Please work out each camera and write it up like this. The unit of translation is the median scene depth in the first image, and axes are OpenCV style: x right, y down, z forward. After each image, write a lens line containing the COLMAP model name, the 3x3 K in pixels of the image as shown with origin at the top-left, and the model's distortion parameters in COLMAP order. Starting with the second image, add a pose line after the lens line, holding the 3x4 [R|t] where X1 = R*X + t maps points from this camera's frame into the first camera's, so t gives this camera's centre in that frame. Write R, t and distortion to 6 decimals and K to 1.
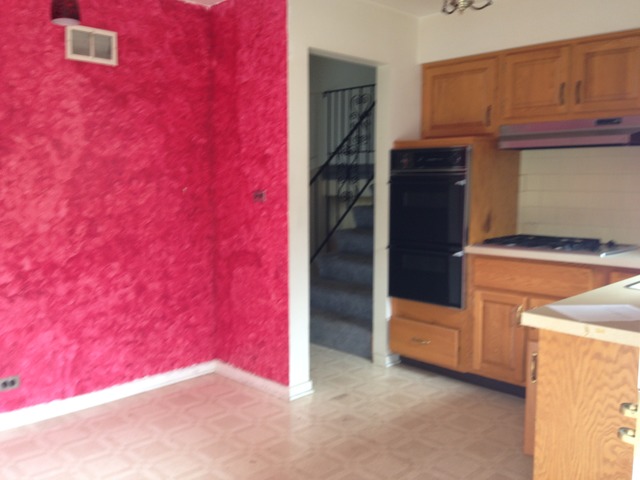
lens RADIAL K [[597.8, 0, 320.0], [0, 597.8, 240.0], [0, 0, 1]] dist [0.156516, -0.263028]
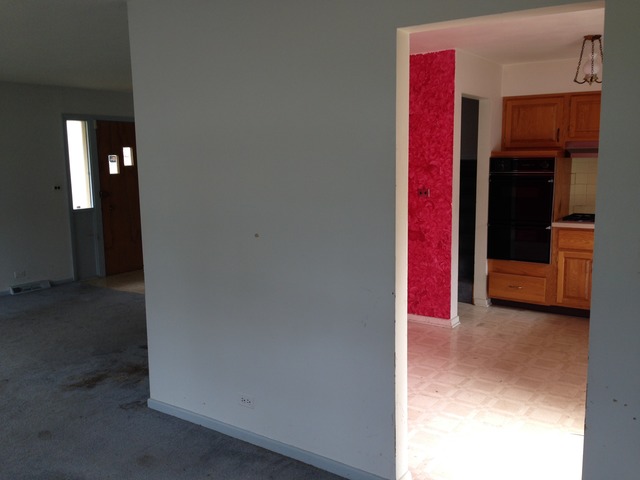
lens RADIAL K [[589.8, 0, 316.4], [0, 589.8, 239.9], [0, 0, 1]] dist [0.137895, -0.250268]
pose [[0.982945, -0.035560, 0.180427, -0.621078], [0.028507, 0.998730, 0.041534, -0.026085], [-0.181674, -0.035682, 0.982711, -0.380210]]
